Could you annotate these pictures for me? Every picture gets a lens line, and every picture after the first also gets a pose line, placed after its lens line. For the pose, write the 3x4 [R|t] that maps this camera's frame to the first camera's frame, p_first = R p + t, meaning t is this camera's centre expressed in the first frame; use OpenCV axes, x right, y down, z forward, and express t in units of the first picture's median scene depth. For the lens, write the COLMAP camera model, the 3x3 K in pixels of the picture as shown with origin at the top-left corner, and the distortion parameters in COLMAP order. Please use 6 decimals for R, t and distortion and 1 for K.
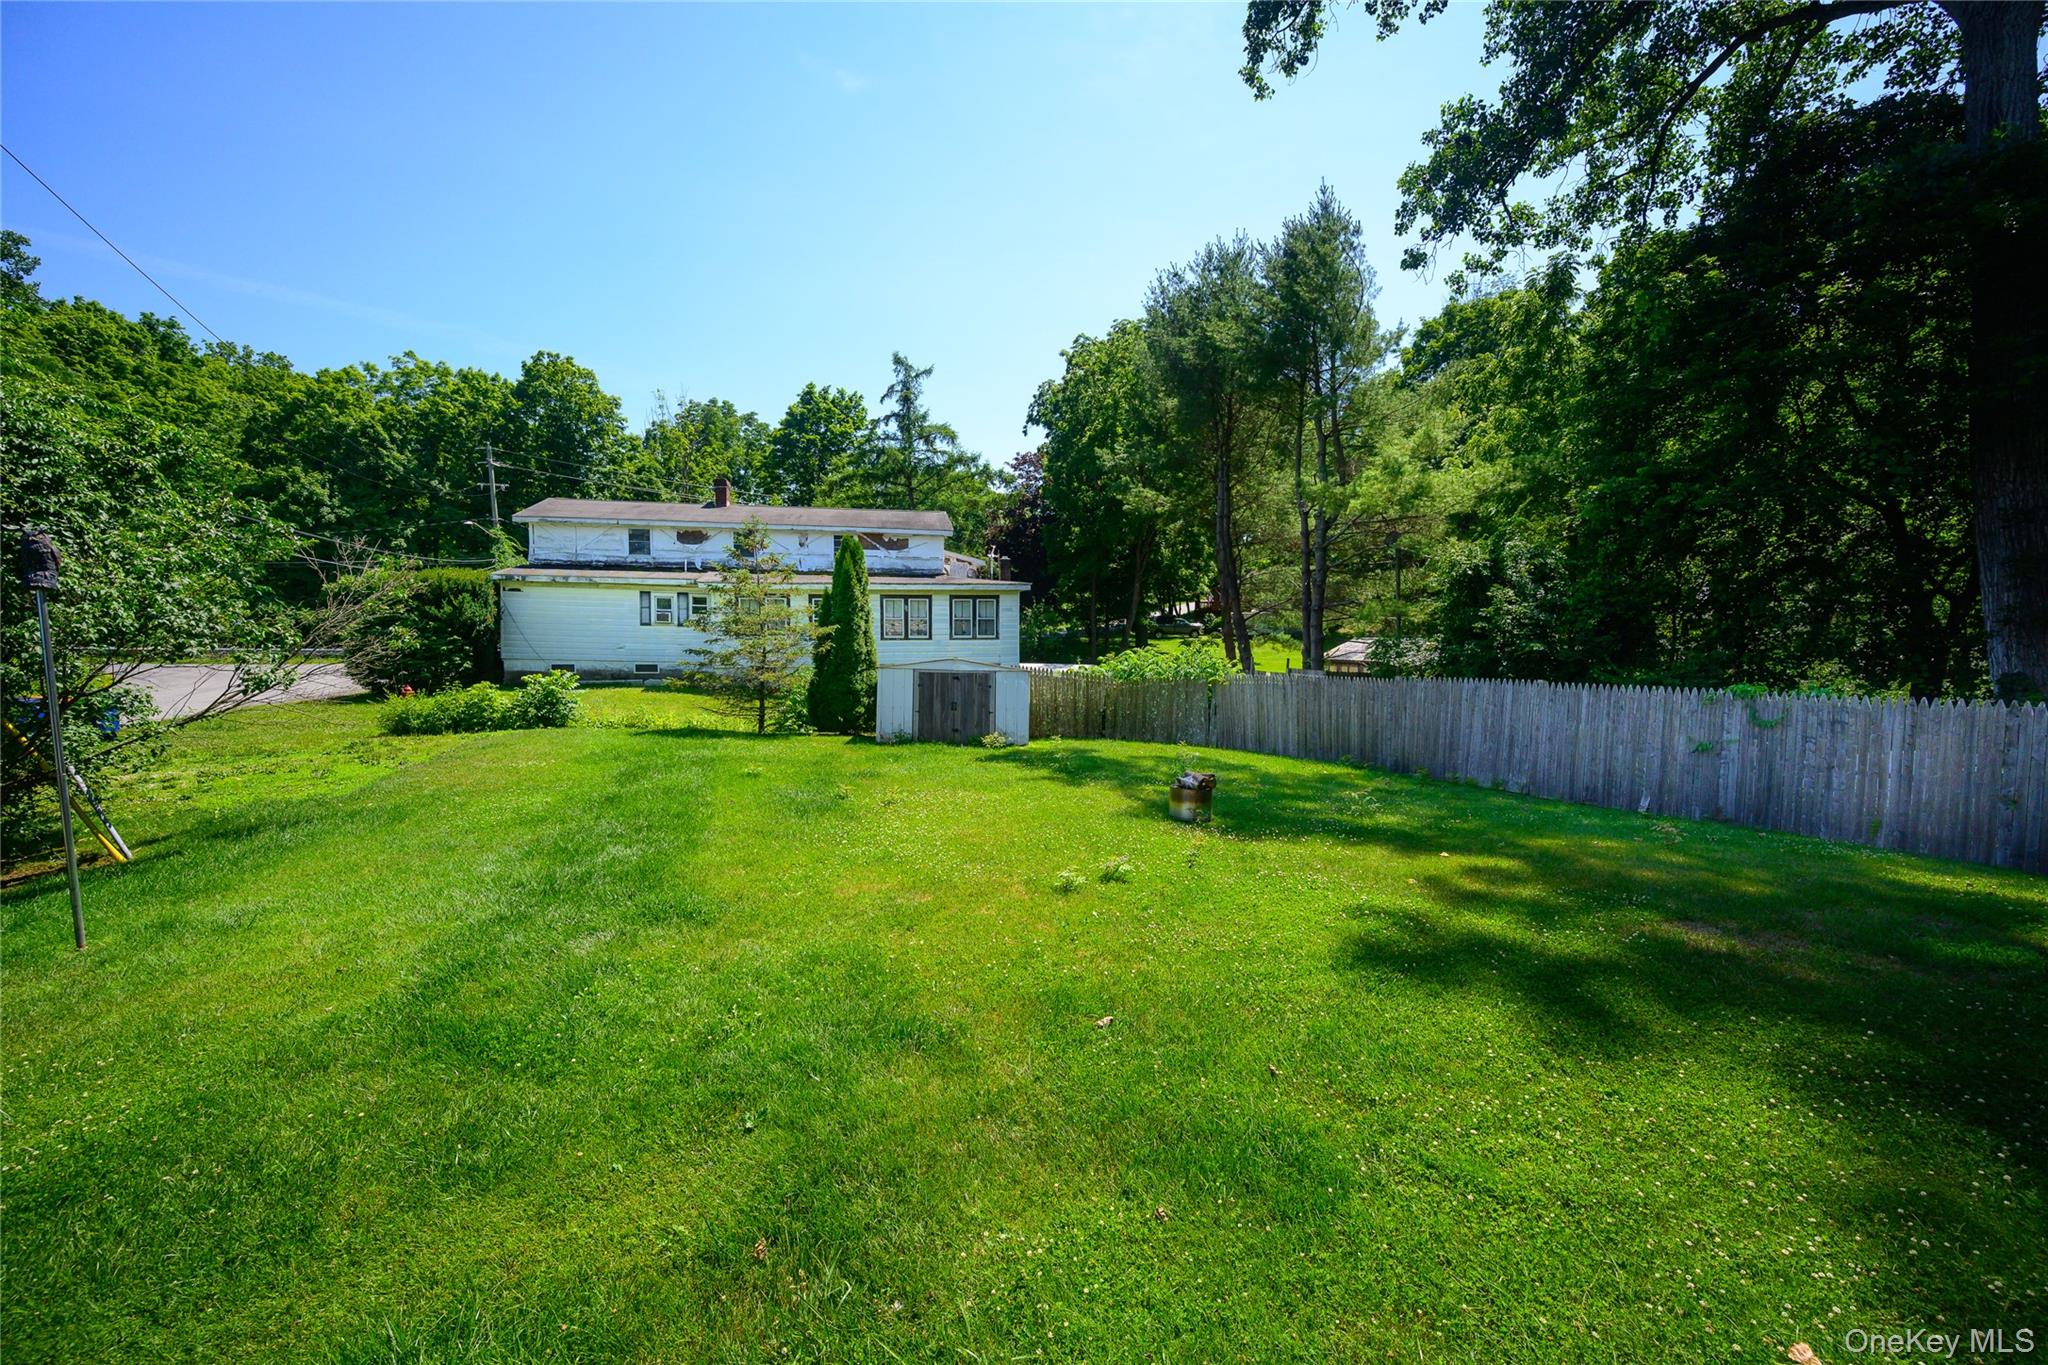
lens RADIAL K [[818.9, 0, 1023.8], [0, 818.9, 684.0], [0, 0, 1]] dist [-0.000738, -0.000142]
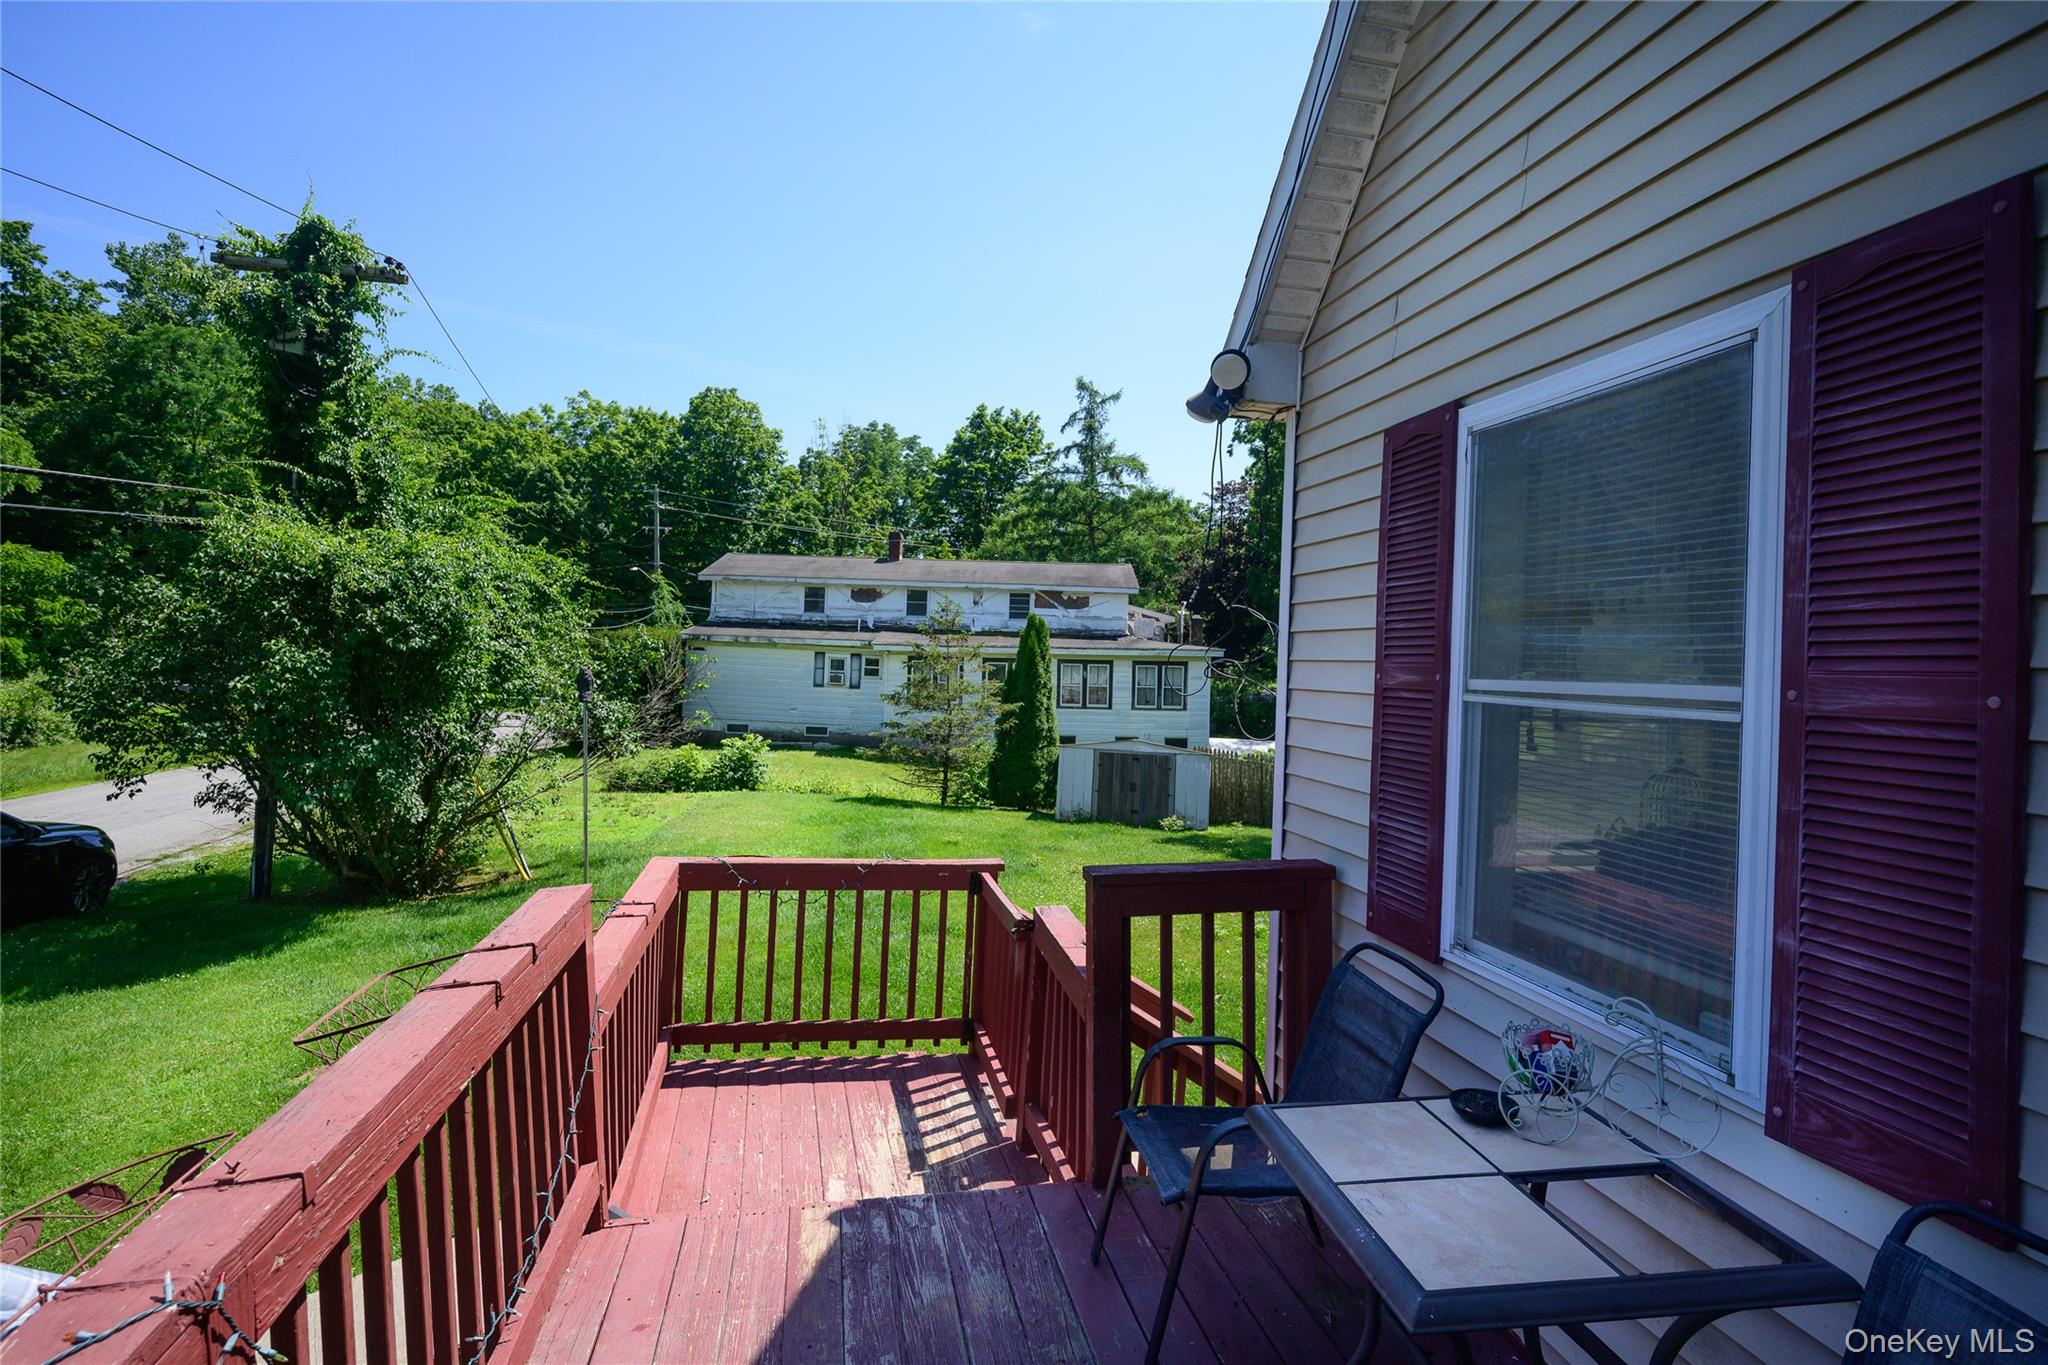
lens RADIAL K [[1057.1, 0, 1017.5], [0, 1057.1, 670.9], [0, 0, 1]] dist [-0.000805, -0.000047]
pose [[0.980092, 0.022116, -0.197310, 0.014818], [-0.036422, 0.996940, -0.069172, -0.010570], [0.195176, 0.074982, 0.977898, -0.160173]]
